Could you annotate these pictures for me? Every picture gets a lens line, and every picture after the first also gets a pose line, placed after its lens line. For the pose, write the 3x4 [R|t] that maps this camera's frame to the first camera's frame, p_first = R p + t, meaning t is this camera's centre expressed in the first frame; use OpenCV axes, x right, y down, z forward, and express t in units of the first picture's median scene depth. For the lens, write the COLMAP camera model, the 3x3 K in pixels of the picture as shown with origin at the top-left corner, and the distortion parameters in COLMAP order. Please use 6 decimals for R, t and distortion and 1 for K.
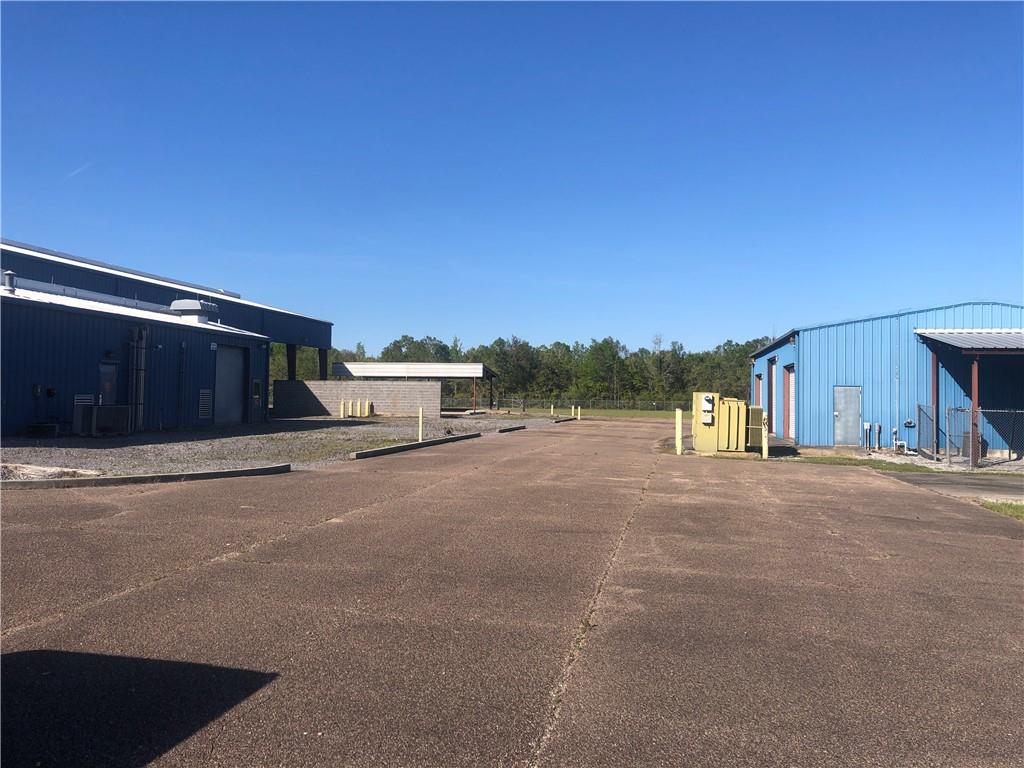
lens RADIAL K [[838.4, 0, 535.3], [0, 838.4, 368.3], [0, 0, 1]] dist [-0.002858, 0.004081]
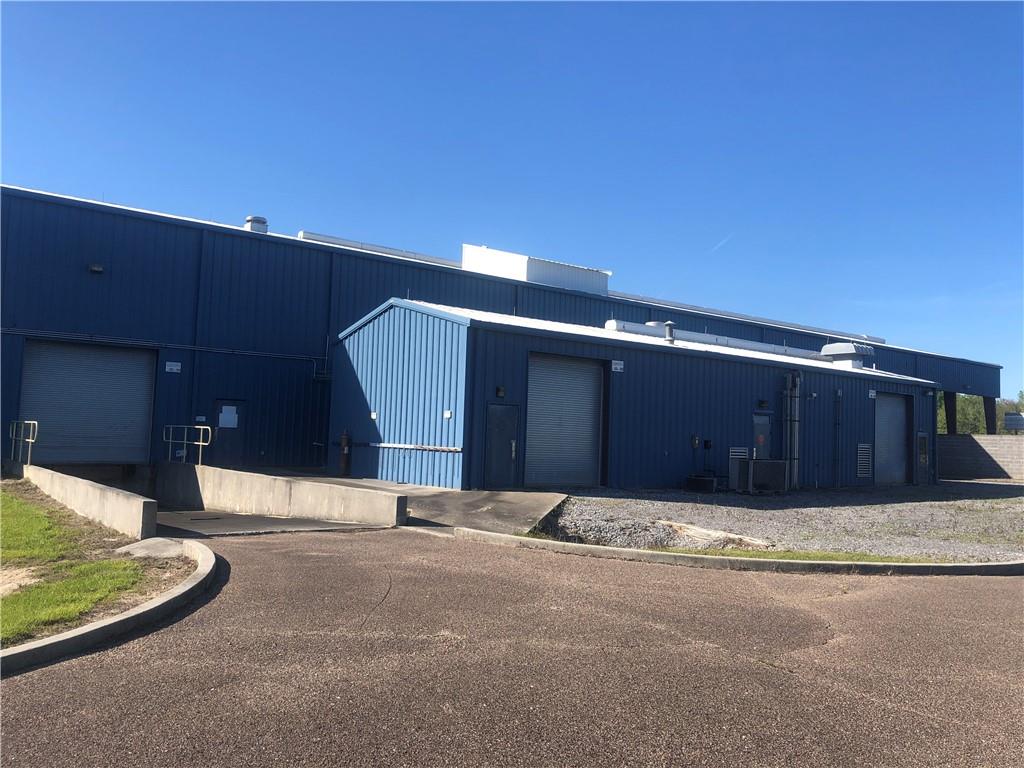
lens RADIAL K [[838.4, 0, 512.2], [0, 838.4, 382.7], [0, 0, 1]] dist [-0.002858, 0.004081]
pose [[0.738227, -0.030076, -0.673882, -0.085194], [-0.000760, 0.998968, -0.045418, 0.001914], [0.674552, 0.034041, 0.737442, 0.125239]]
